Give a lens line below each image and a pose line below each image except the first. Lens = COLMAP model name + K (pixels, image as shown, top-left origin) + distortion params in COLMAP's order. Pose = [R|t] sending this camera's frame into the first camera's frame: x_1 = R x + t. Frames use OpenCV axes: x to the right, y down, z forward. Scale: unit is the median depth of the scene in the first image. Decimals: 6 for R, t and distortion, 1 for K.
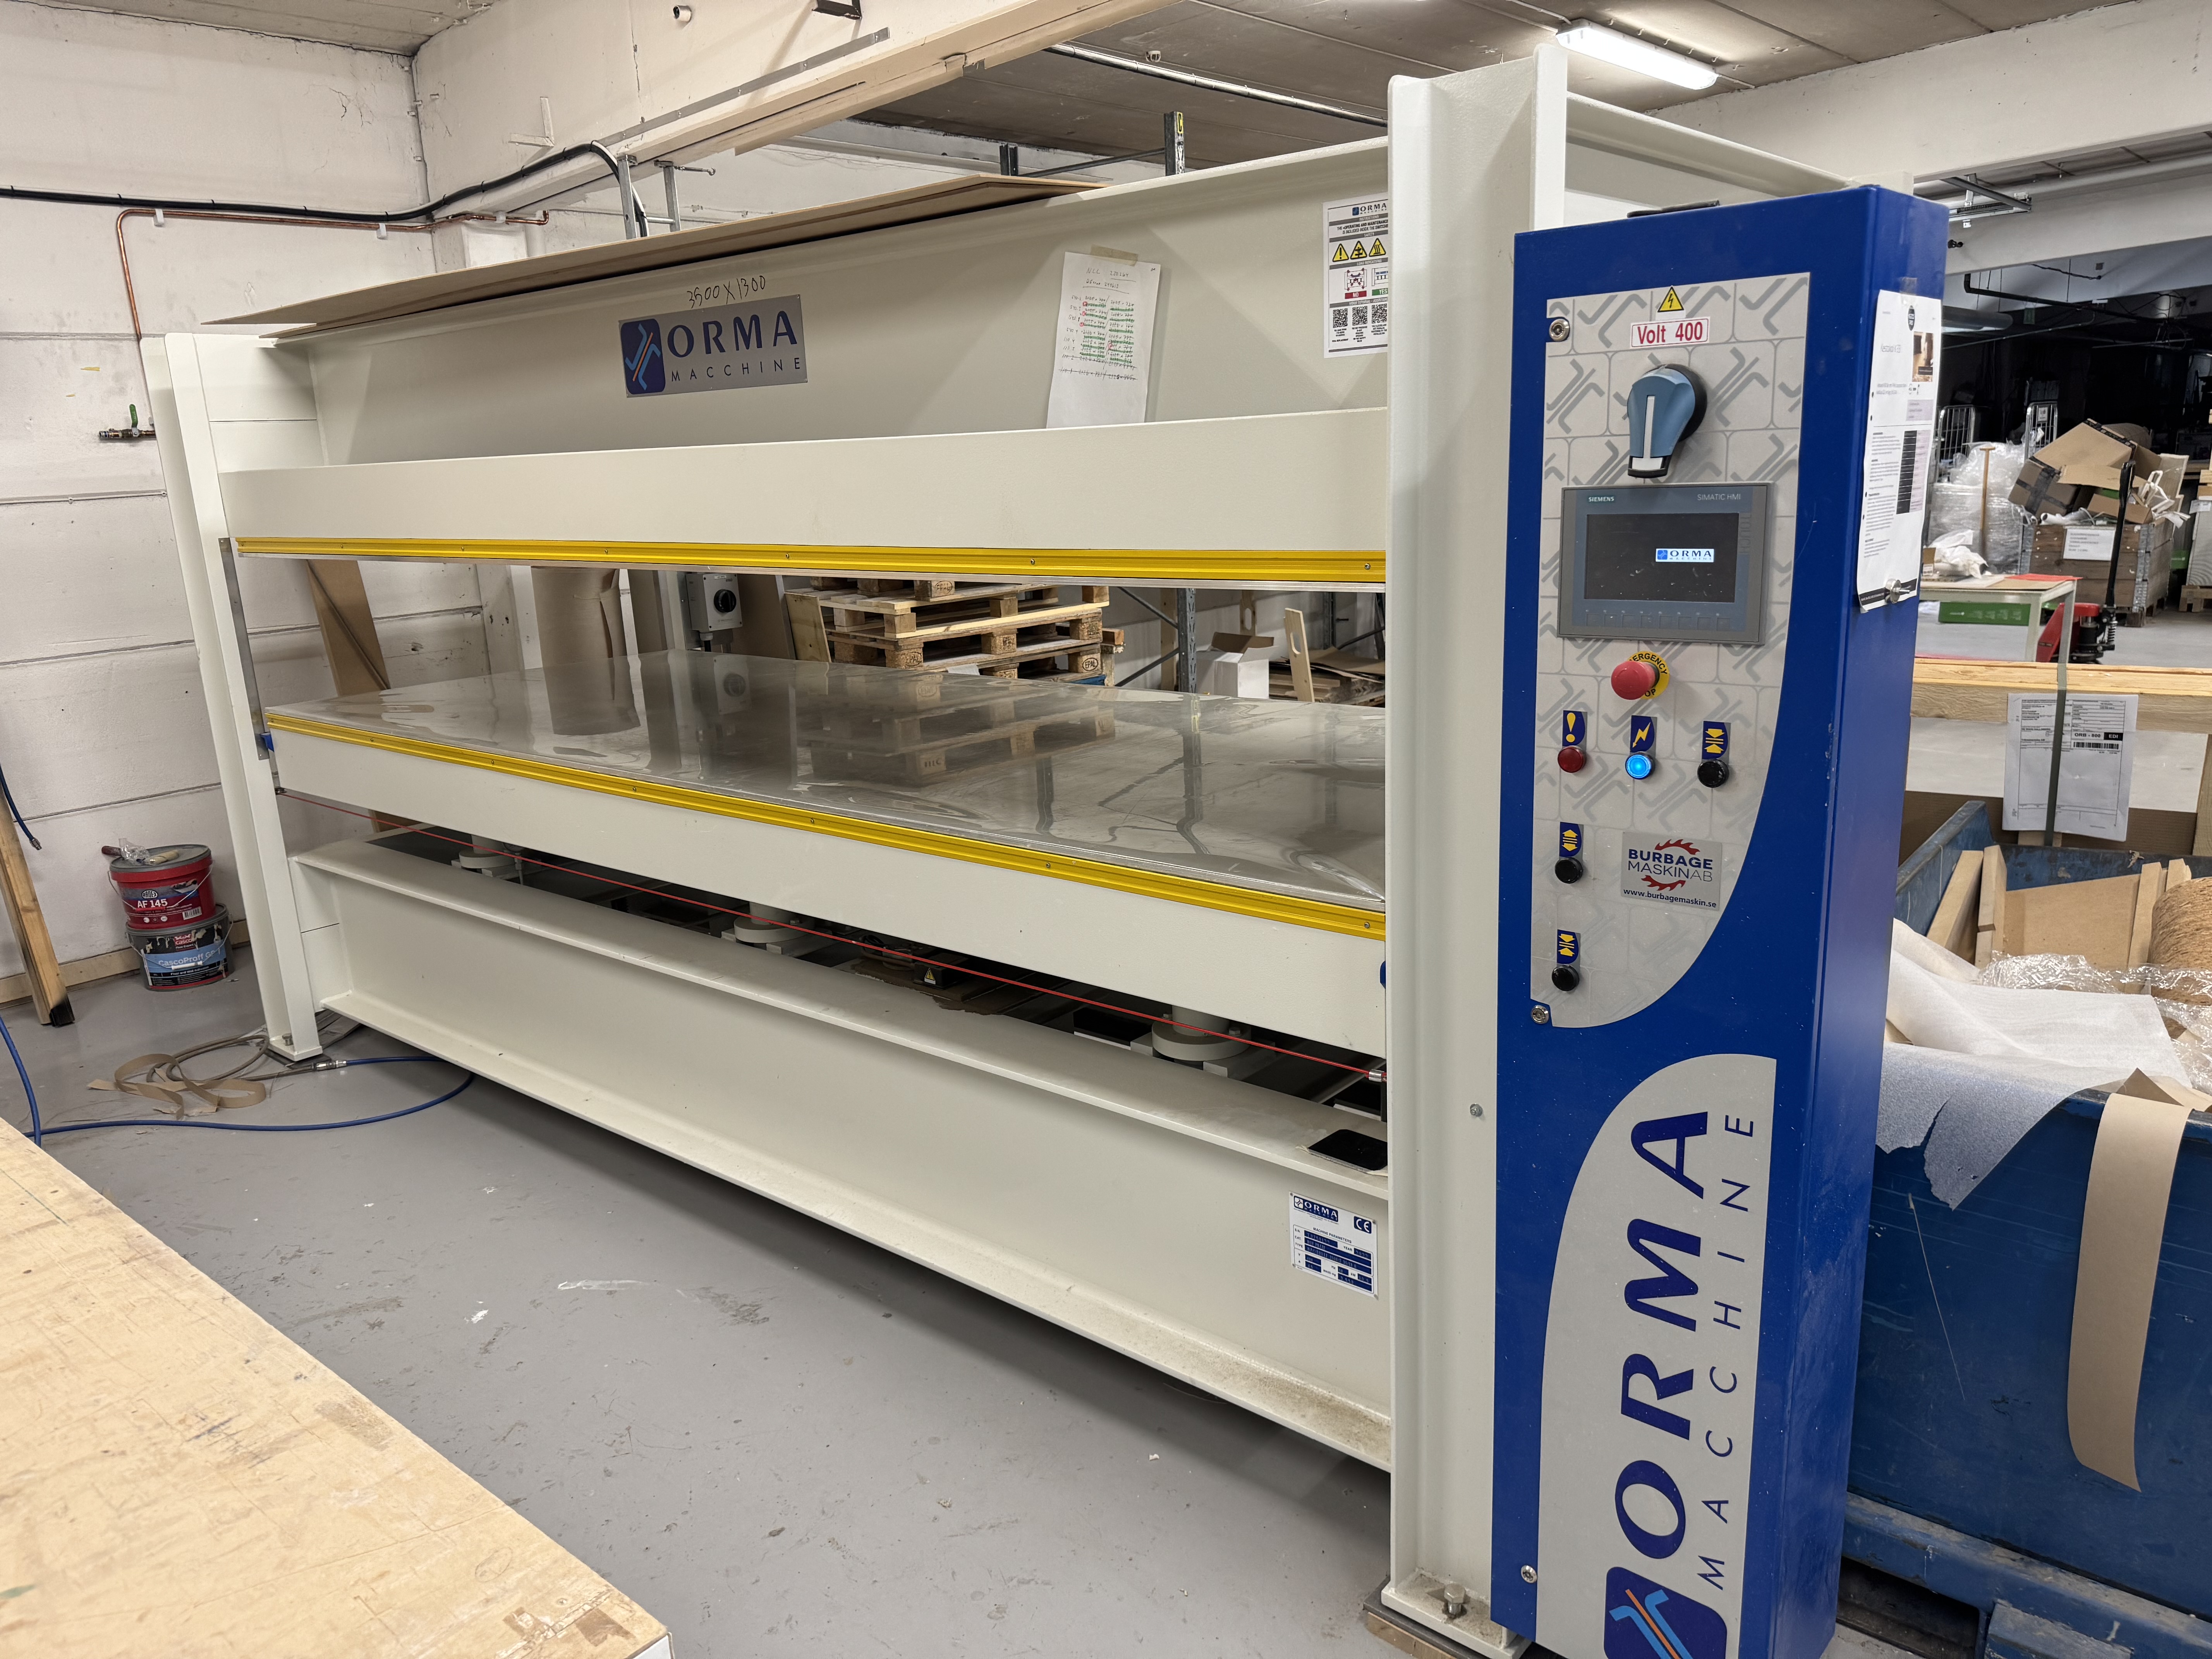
lens RADIAL K [[1570.8, 0, 1106.0], [0, 1570.8, 829.5], [0, 0, 1]] dist [0.007552, -0.007480]
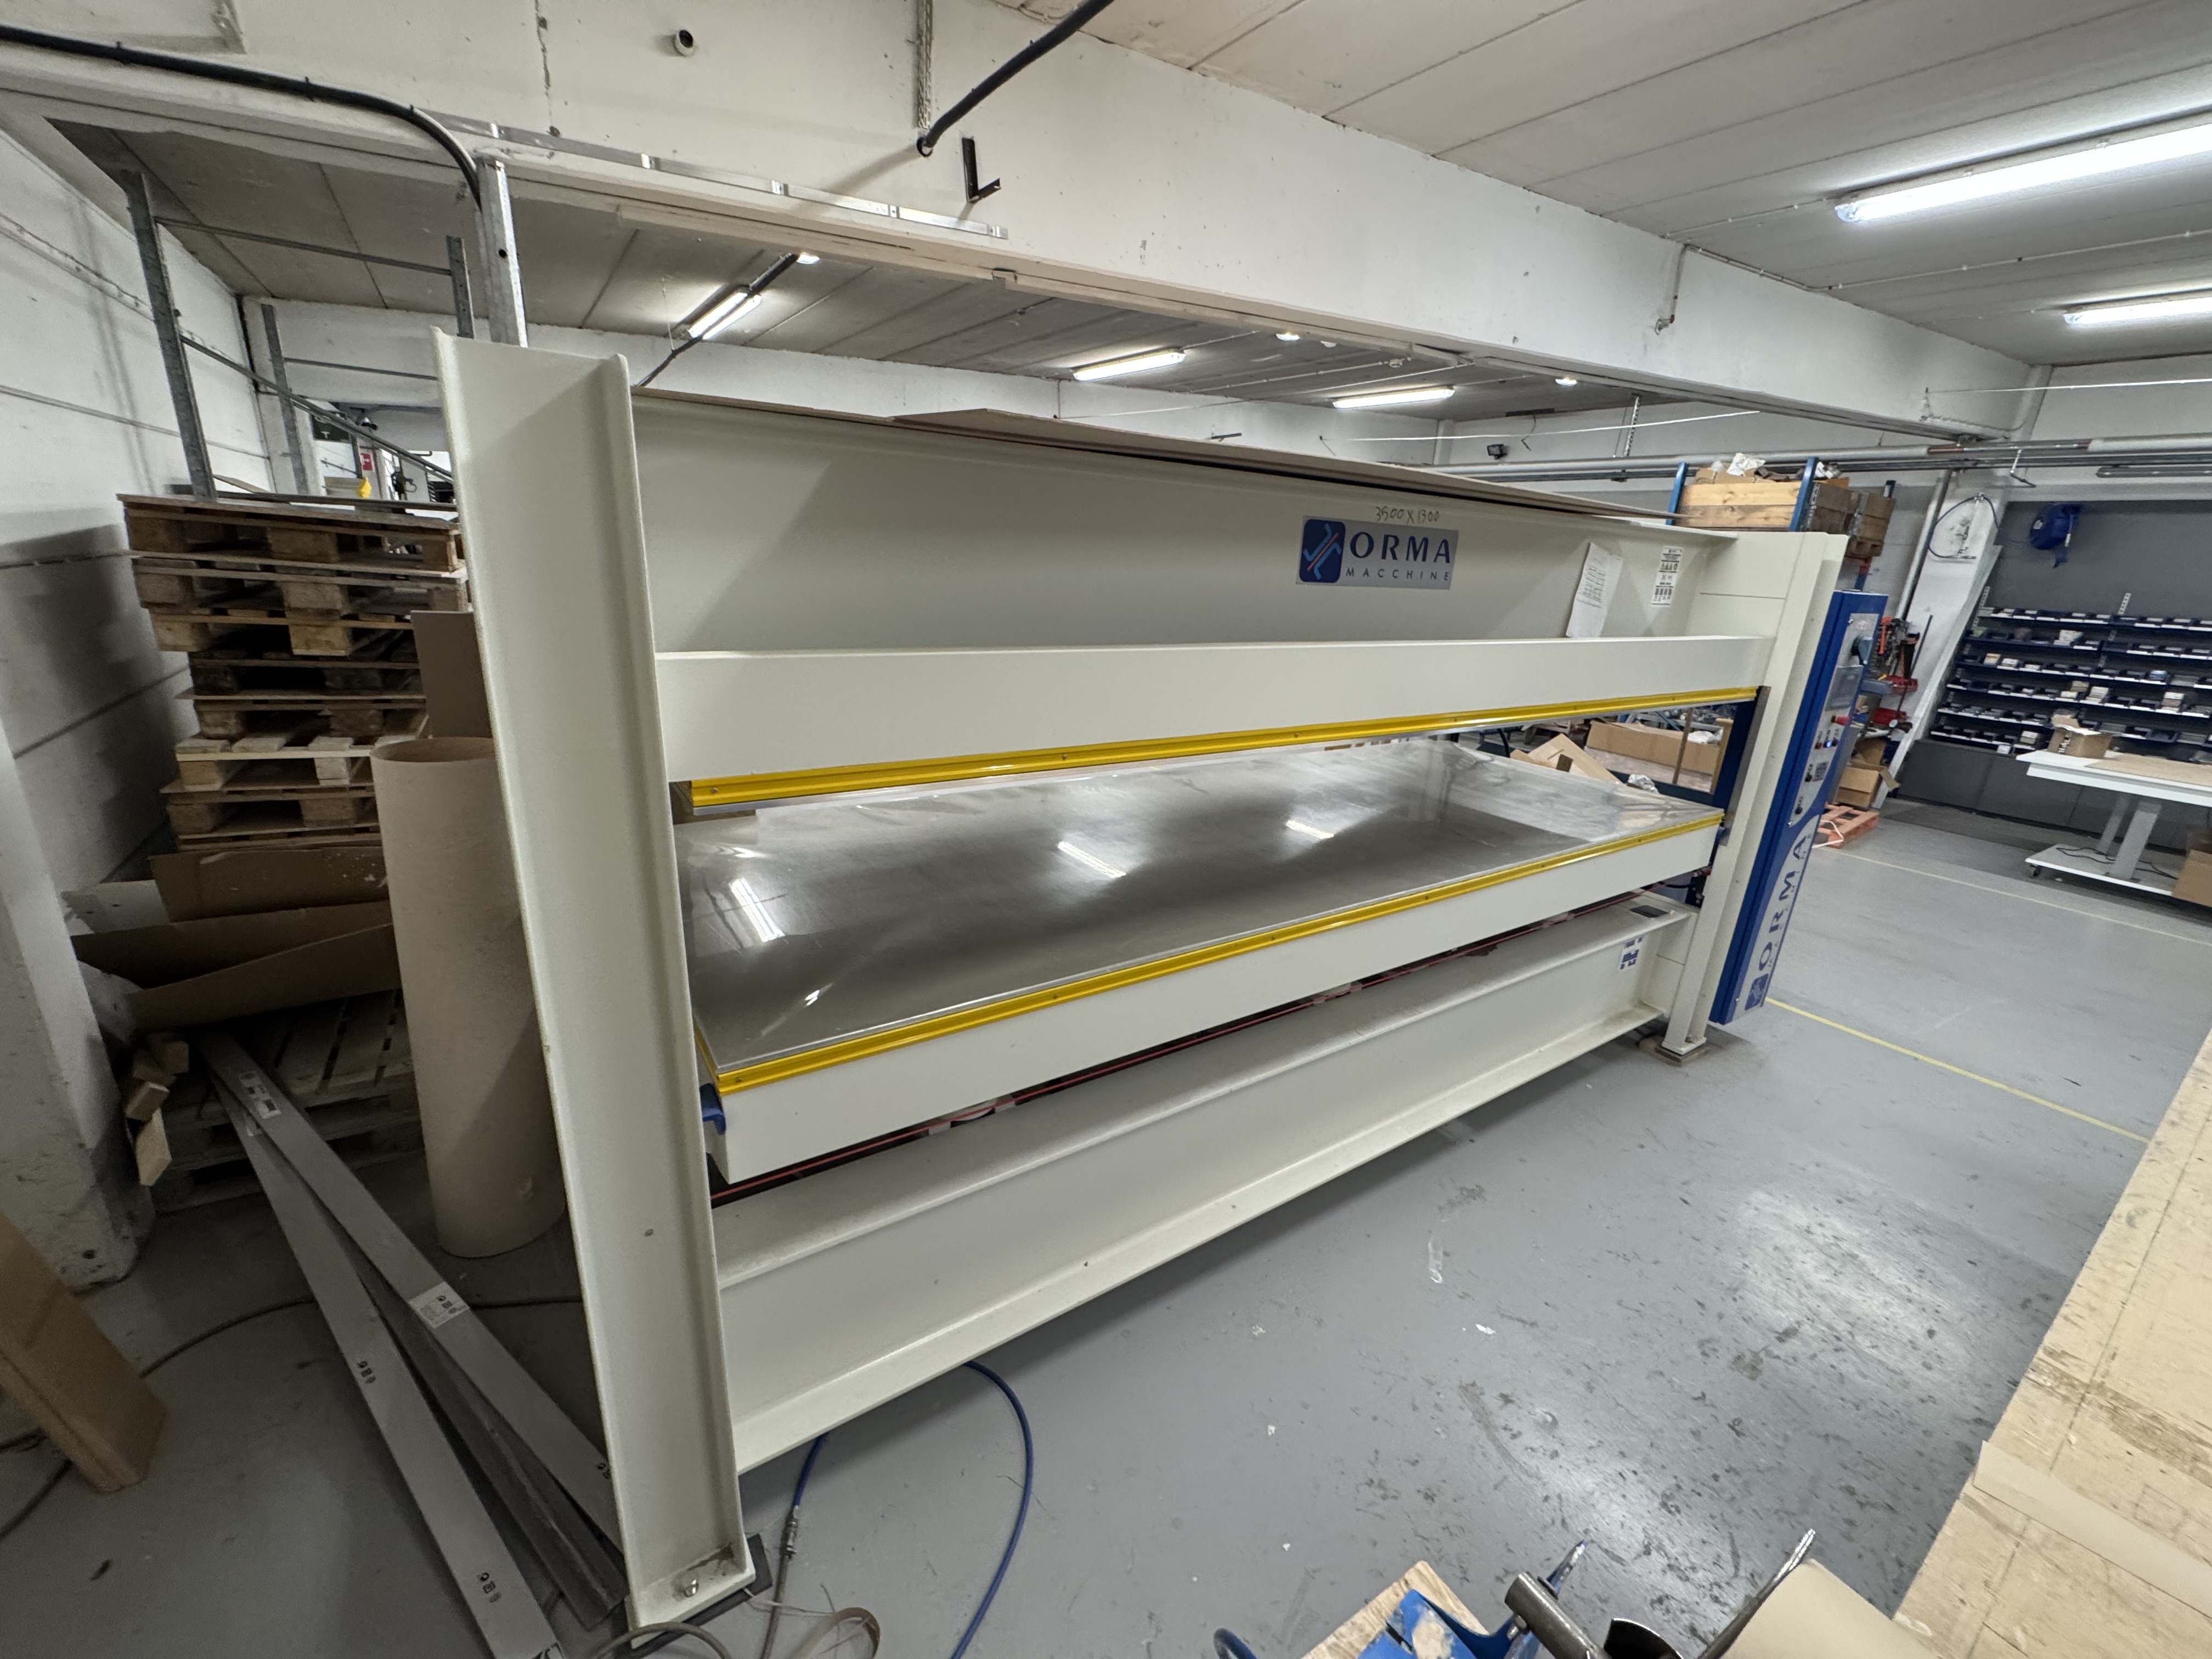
lens RADIAL K [[887.5, 0, 1114.4], [0, 887.5, 823.5], [0, 0, 1]] dist [-0.001226, -0.000189]
pose [[0.264807, -0.228395, 0.936863, -1.032535], [0.166935, 0.967735, 0.188736, -0.264394], [-0.949742, 0.106417, 0.294391, 1.009098]]
